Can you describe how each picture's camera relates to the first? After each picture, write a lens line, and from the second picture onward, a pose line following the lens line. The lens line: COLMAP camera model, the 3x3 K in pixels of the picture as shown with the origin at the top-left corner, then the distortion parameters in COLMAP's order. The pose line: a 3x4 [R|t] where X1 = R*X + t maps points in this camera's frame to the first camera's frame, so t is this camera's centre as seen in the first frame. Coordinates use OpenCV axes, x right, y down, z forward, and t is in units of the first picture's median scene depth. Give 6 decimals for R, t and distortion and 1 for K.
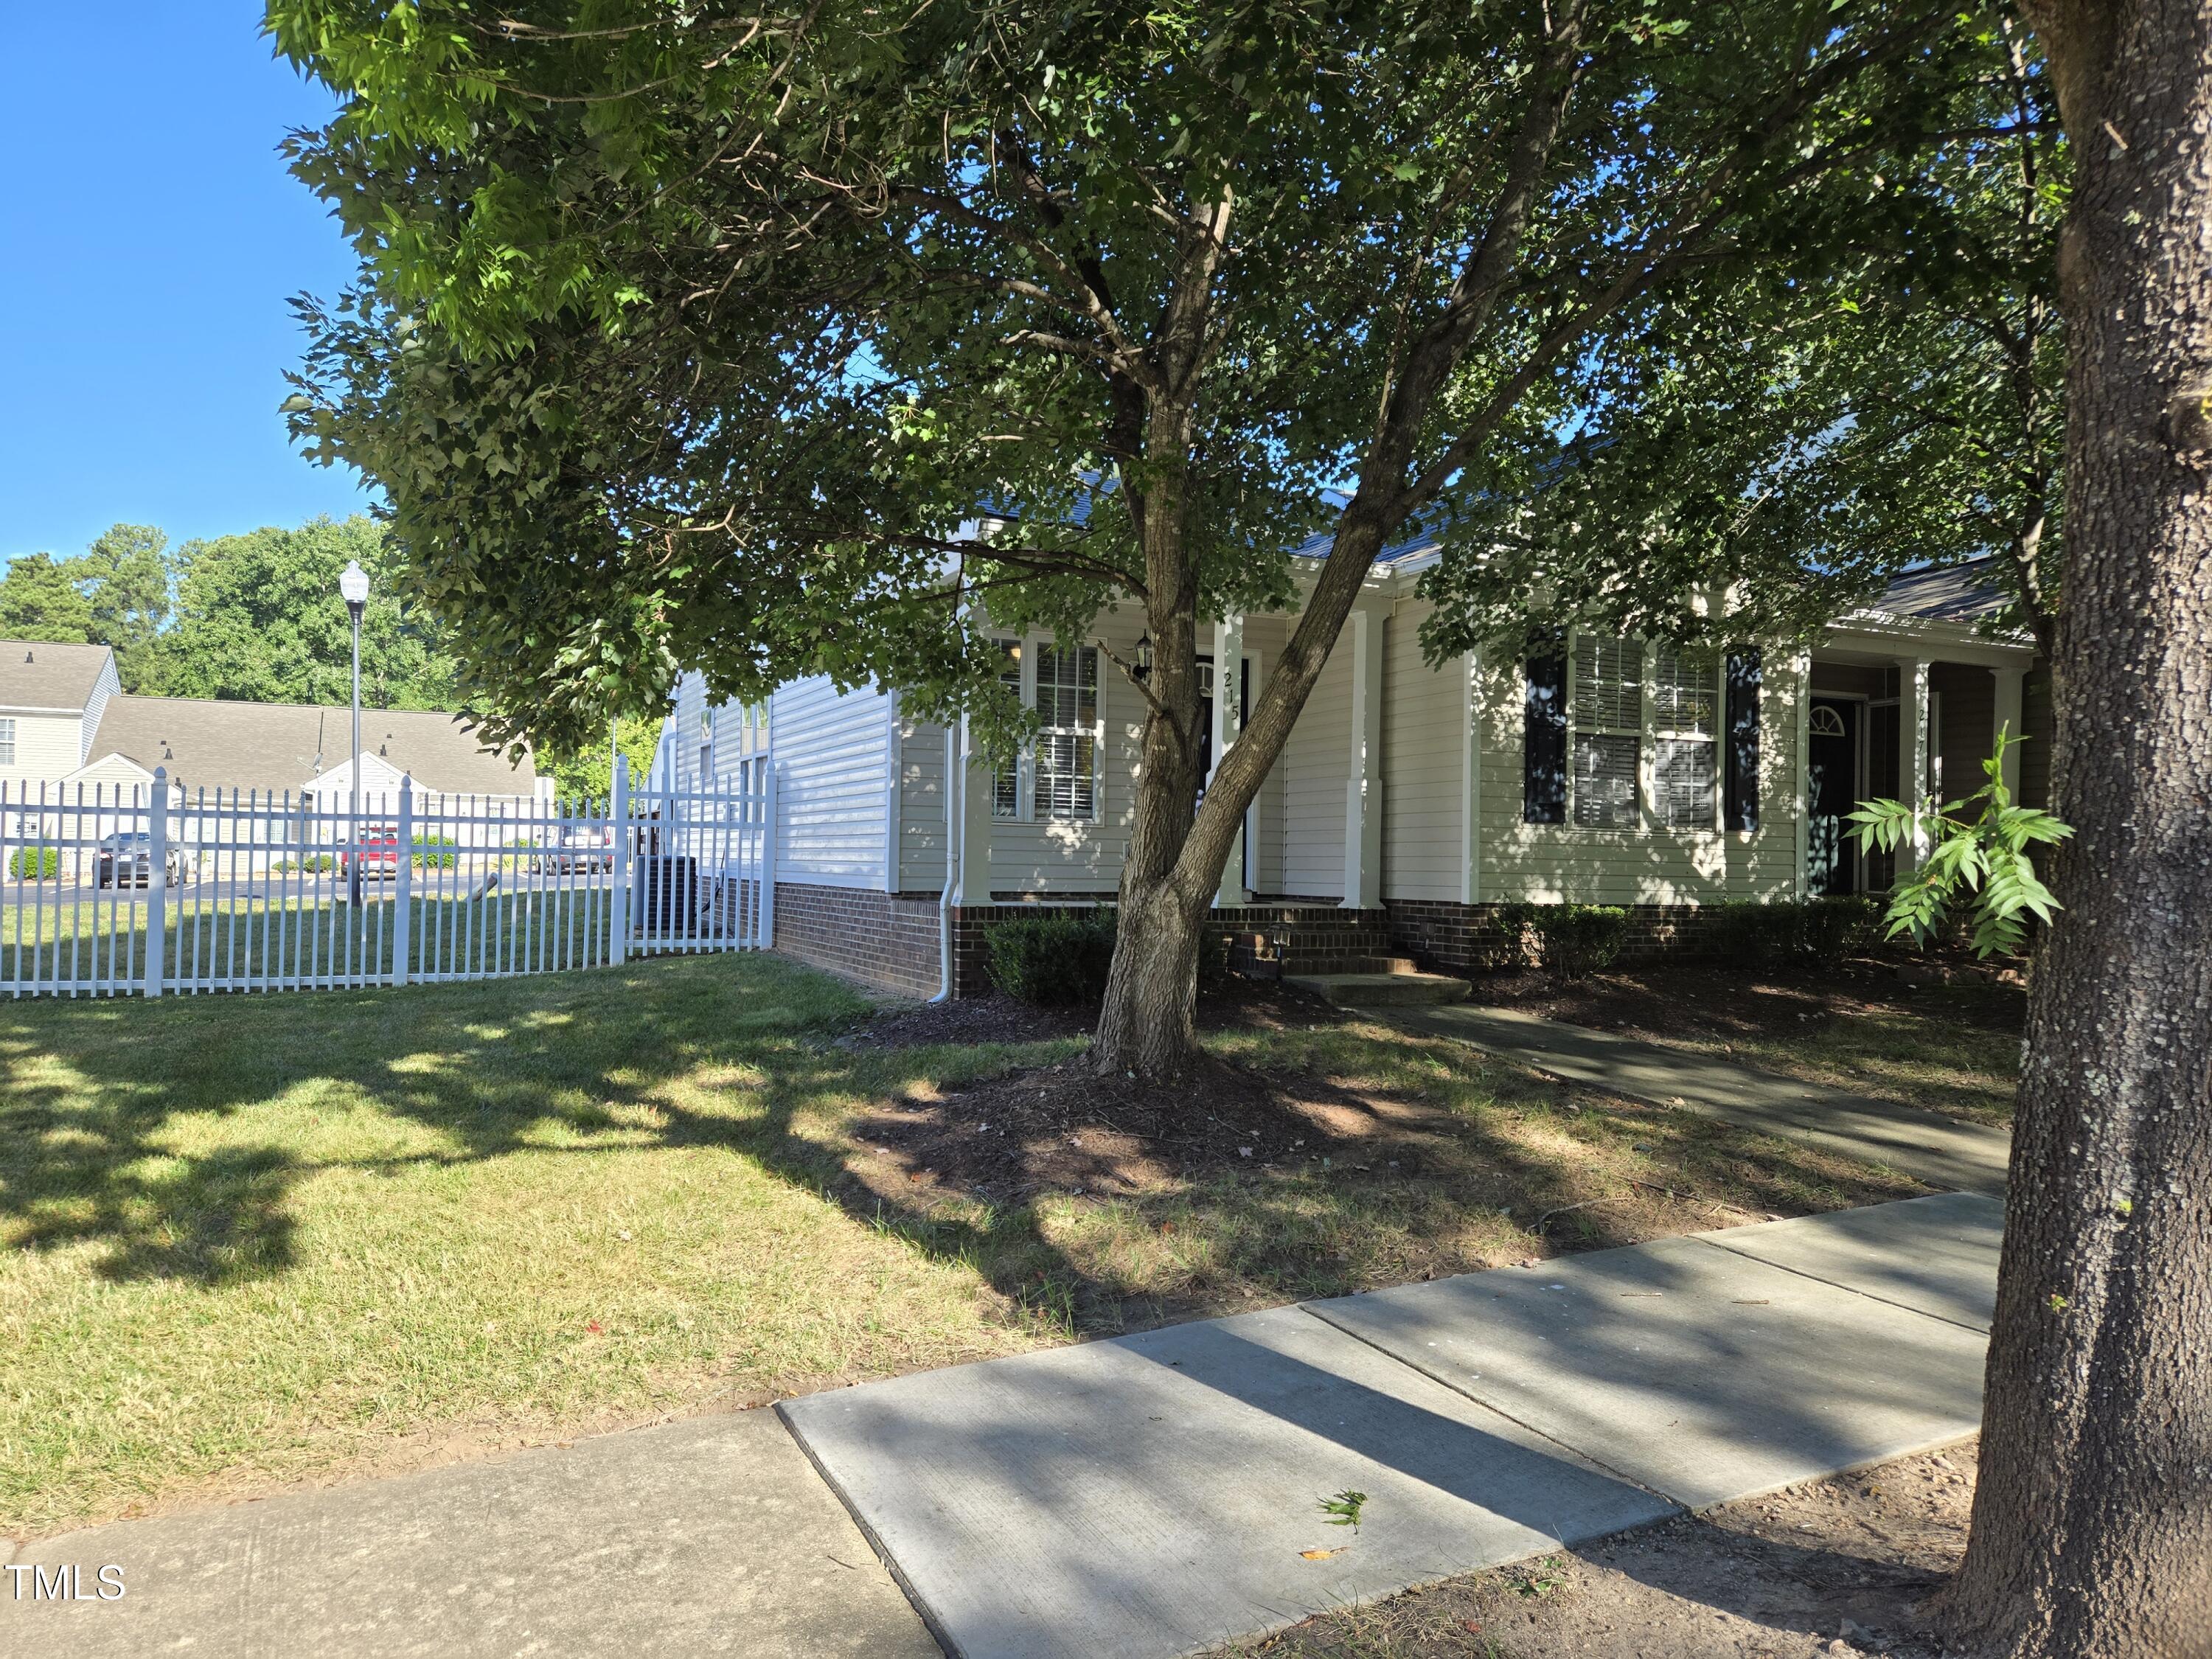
lens RADIAL K [[1467.2, 0, 1092.9], [0, 1467.2, 833.1], [0, 0, 1]] dist [0.073396, -0.058069]
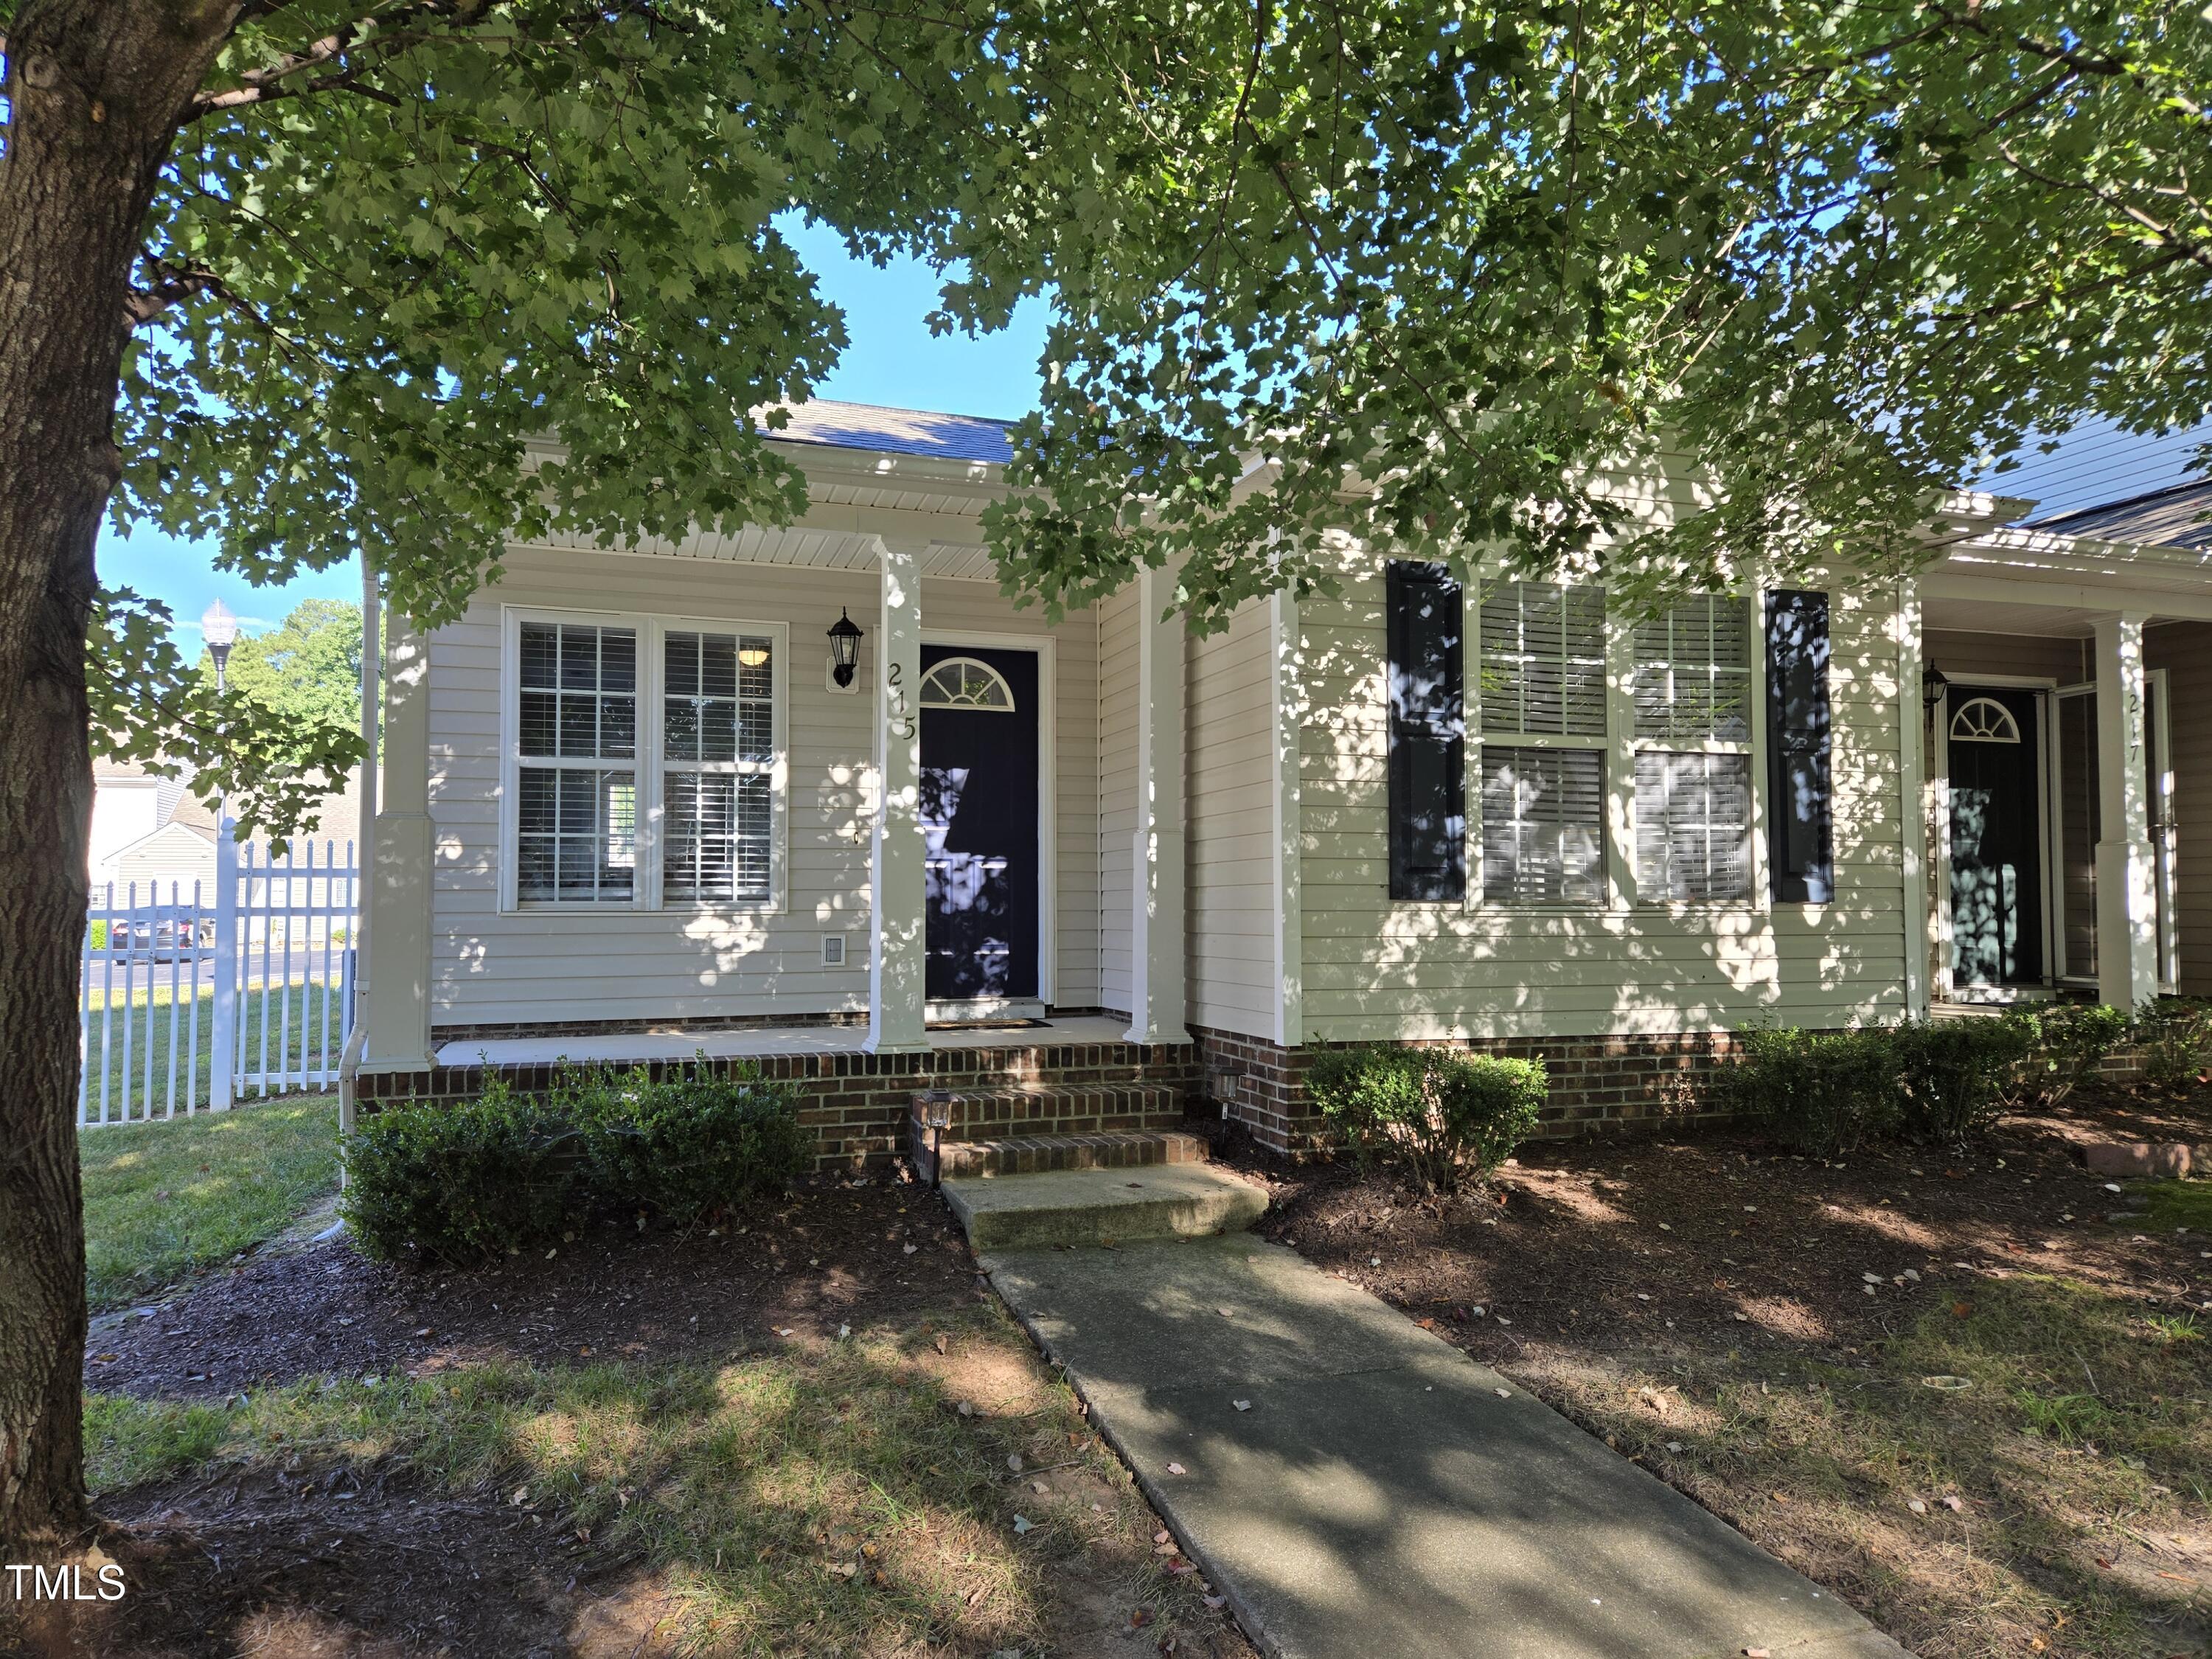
lens RADIAL K [[1467.2, 0, 1103.8], [0, 1467.2, 822.5], [0, 0, 1]] dist [0.073396, -0.058069]
pose [[0.993559, -0.021373, -0.111280, 0.234159], [0.017308, 0.999152, -0.037367, -0.019521], [0.111985, 0.035200, 0.993086, 0.396369]]
